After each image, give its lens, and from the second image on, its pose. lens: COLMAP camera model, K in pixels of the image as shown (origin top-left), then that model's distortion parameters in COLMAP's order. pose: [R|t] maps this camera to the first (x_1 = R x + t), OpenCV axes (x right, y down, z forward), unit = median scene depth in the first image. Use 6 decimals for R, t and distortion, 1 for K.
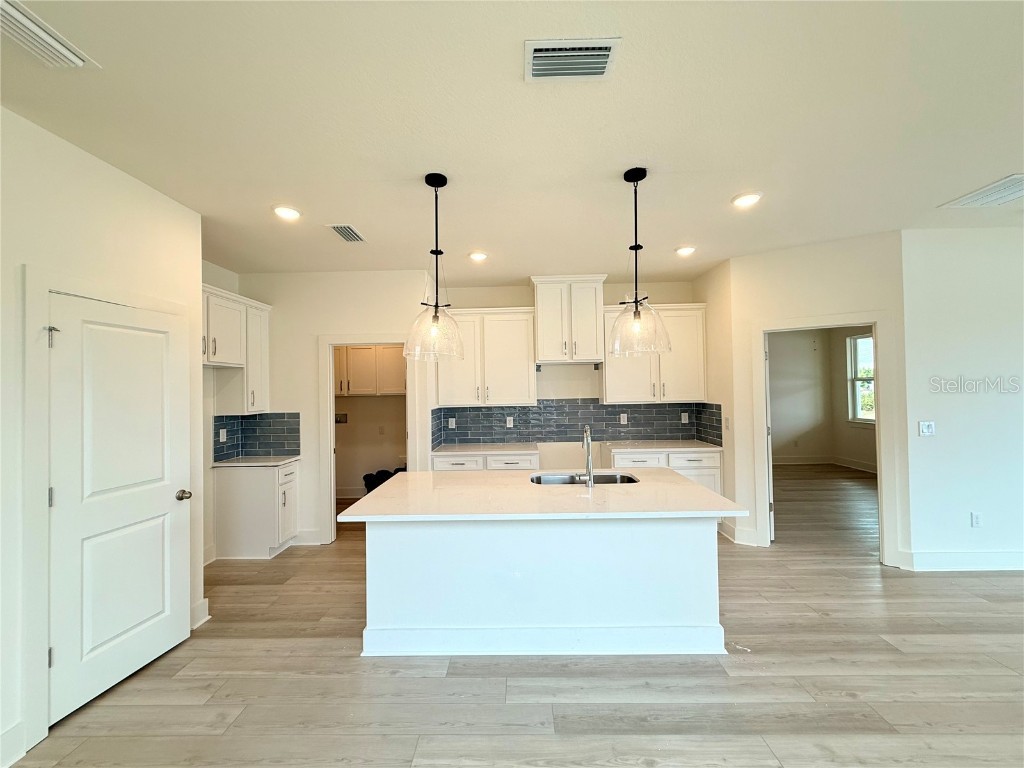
lens RADIAL K [[406.8, 0, 512.0], [0, 406.8, 384.0], [0, 0, 1]] dist [0.001912, -0.000084]
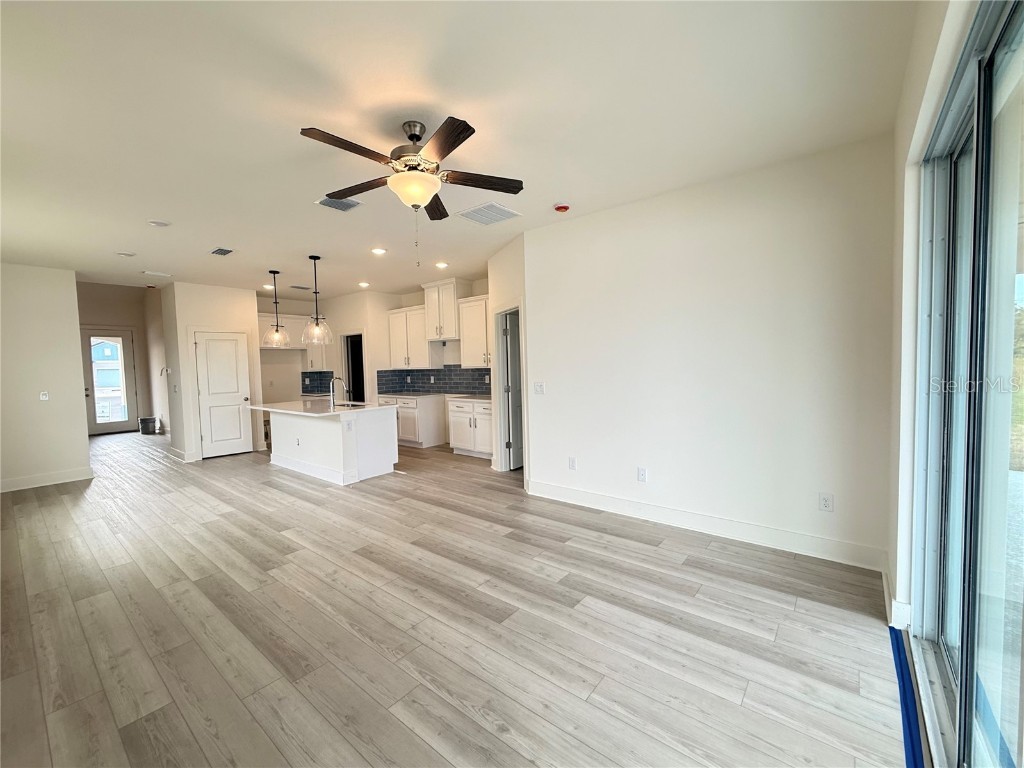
lens RADIAL K [[425.1, 0, 512.0], [0, 425.1, 384.0], [0, 0, 1]] dist [0.000714, -0.000018]
pose [[0.786335, 0.030222, -0.617061, 1.385997], [0.019992, 0.997035, 0.074307, -0.003526], [0.617477, -0.070767, 0.783399, -0.076946]]
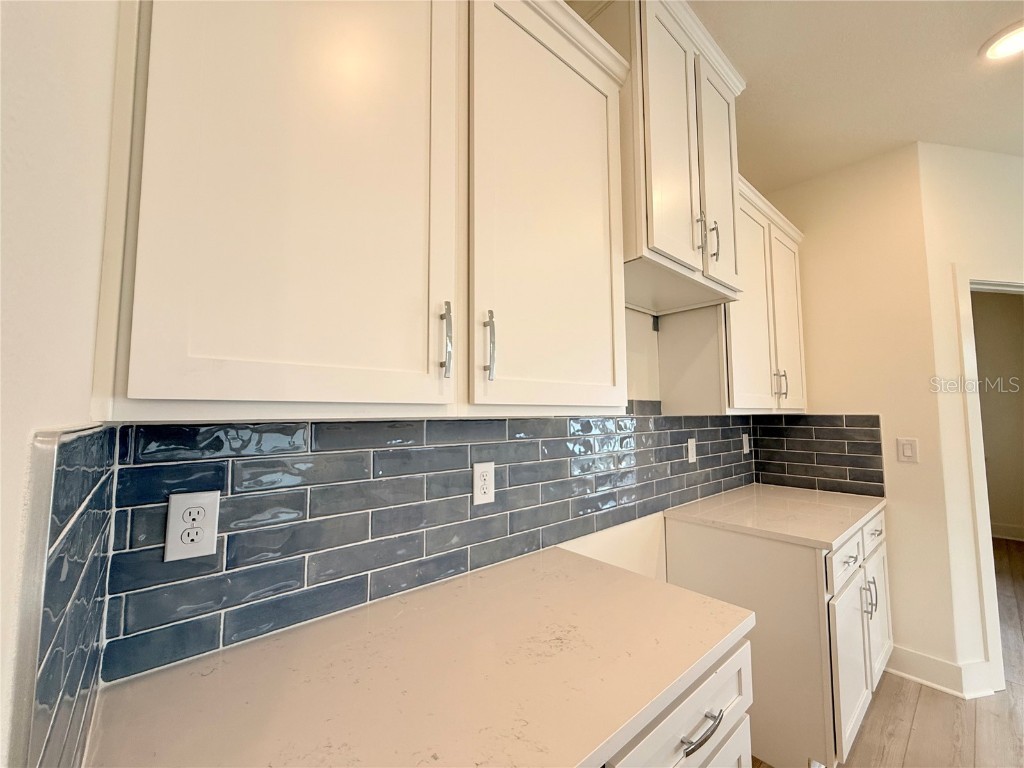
lens RADIAL K [[406.8, 0, 512.0], [0, 406.8, 384.0], [0, 0, 1]] dist [0.001912, -0.000084]
pose [[0.751810, 0.062006, 0.656458, -0.185082], [-0.018060, 0.997132, -0.073501, 0.057228], [-0.659133, 0.043403, 0.750773, 0.906875]]
